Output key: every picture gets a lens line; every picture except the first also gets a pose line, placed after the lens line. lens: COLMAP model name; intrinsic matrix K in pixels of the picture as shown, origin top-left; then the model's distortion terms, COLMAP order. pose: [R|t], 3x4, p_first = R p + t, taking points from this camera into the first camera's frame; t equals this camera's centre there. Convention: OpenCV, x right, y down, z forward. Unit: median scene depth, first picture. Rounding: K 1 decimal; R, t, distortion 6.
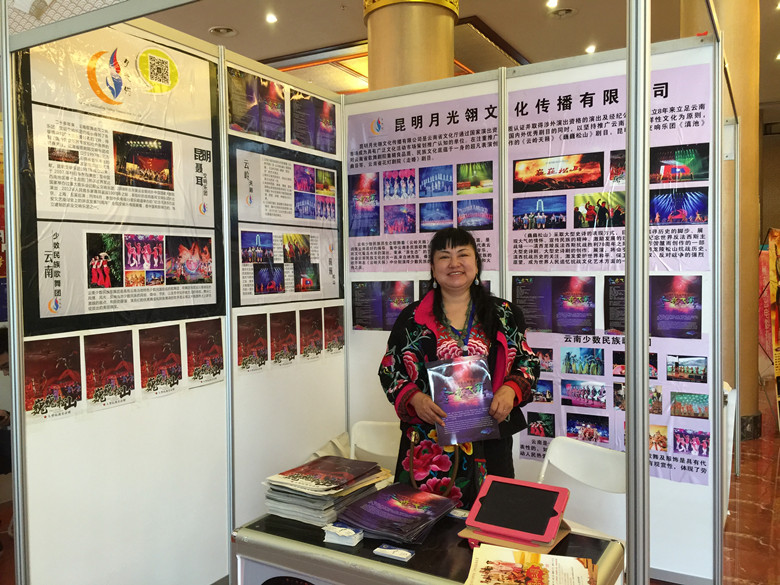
lens RADIAL K [[670.1, 0, 390.0], [0, 670.1, 292.2], [0, 0, 1]] dist [0.057453, -0.089378]
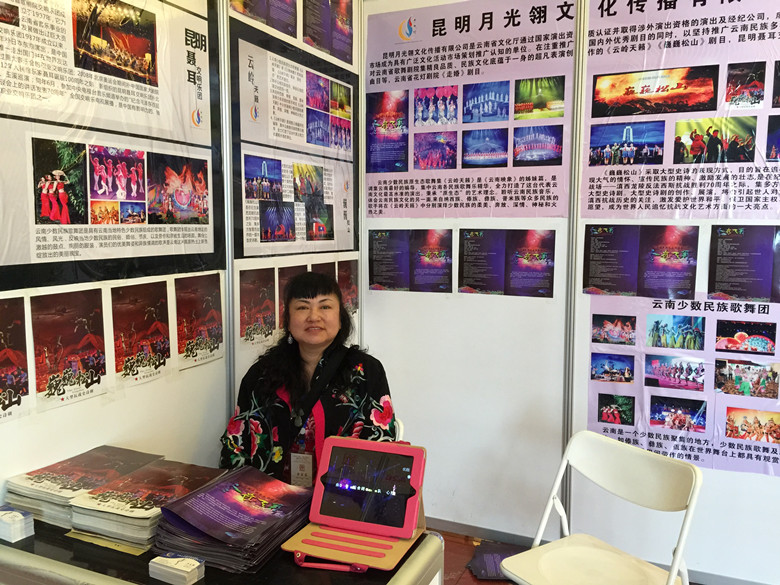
lens RADIAL K [[670.1, 0, 394.8], [0, 670.1, 292.0], [0, 0, 1]] dist [0.057453, -0.089378]
pose [[0.994817, 0.009024, 0.101277, -0.128432], [-0.015258, 0.998024, 0.060946, 0.011136], [-0.100527, -0.062175, 0.992990, 0.240421]]
